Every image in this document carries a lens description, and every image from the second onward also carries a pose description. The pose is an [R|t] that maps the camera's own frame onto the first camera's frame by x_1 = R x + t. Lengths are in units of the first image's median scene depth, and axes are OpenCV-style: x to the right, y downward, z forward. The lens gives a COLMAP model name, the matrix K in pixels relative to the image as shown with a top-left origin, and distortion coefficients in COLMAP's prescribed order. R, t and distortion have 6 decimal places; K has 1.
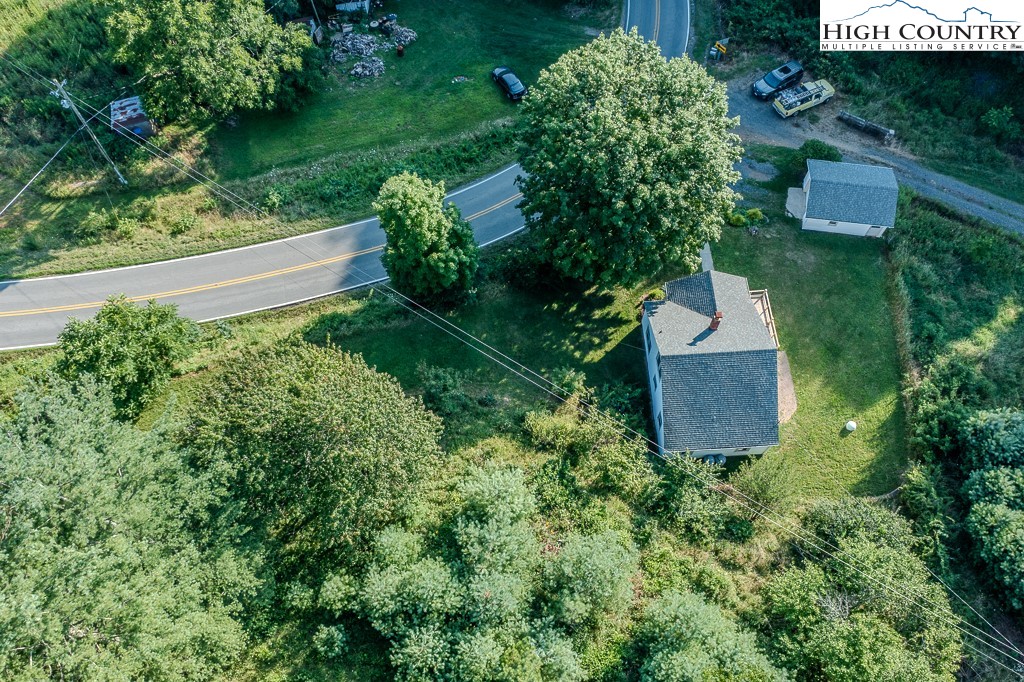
lens RADIAL K [[830.8, 0, 512.9], [0, 830.8, 341.3], [0, 0, 1]] dist [-0.010408, -0.004757]
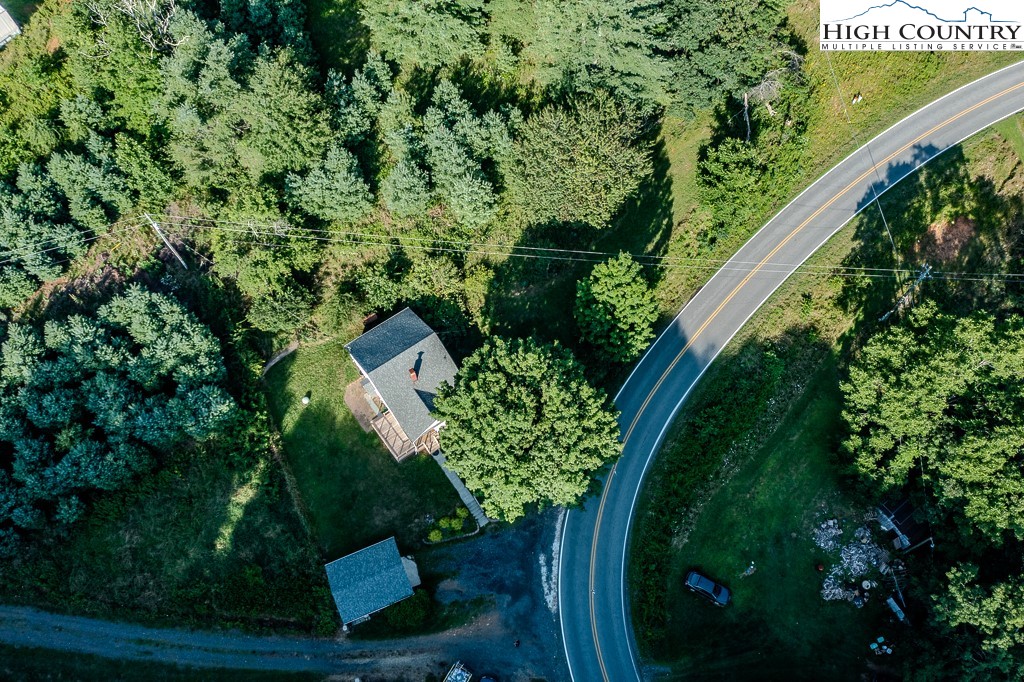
lens RADIAL K [[830.8, 0, 512.7], [0, 830.8, 340.9], [0, 0, 1]] dist [-0.010408, -0.004757]
pose [[-0.841894, 0.495268, -0.214299, 0.322517], [-0.480464, -0.507126, 0.715526, -0.931211], [0.245701, 0.705360, 0.664905, 0.050734]]
